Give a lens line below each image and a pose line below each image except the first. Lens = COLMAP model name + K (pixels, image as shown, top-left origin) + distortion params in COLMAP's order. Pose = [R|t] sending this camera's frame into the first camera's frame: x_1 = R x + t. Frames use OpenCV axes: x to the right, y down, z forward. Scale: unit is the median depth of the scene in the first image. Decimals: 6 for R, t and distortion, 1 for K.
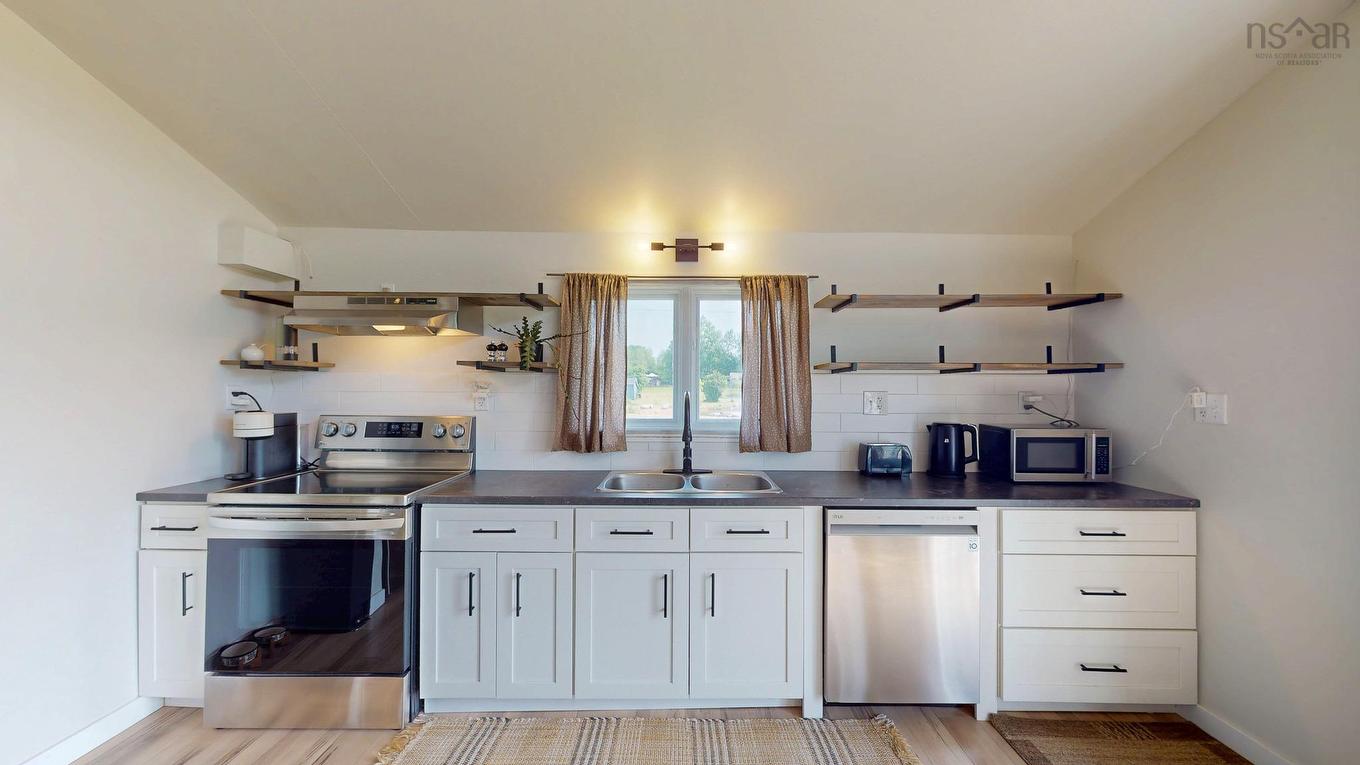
lens RADIAL K [[498.0, 0, 680.0], [0, 498.0, 382.5], [0, 0, 1]] dist [-0.001023, -0.000291]
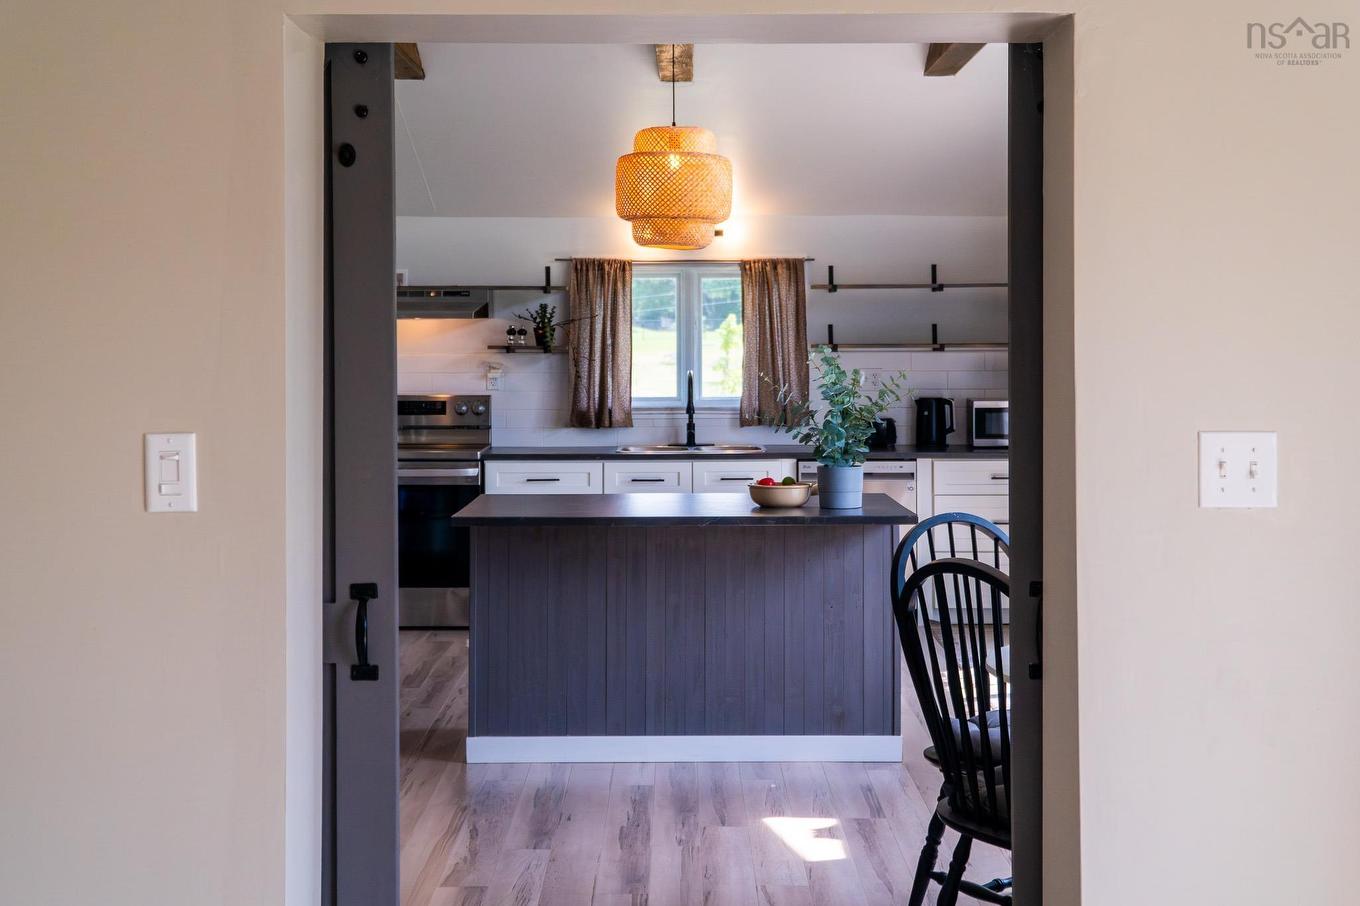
lens RADIAL K [[1879.2, 0, 683.4], [0, 1879.2, 325.0], [0, 0, 1]] dist [0.033050, 0.047140]
pose [[0.999946, -0.008792, 0.005577, -0.021381], [0.008766, 0.999951, 0.004599, -0.096928], [-0.005617, -0.004550, 0.999974, -3.011259]]
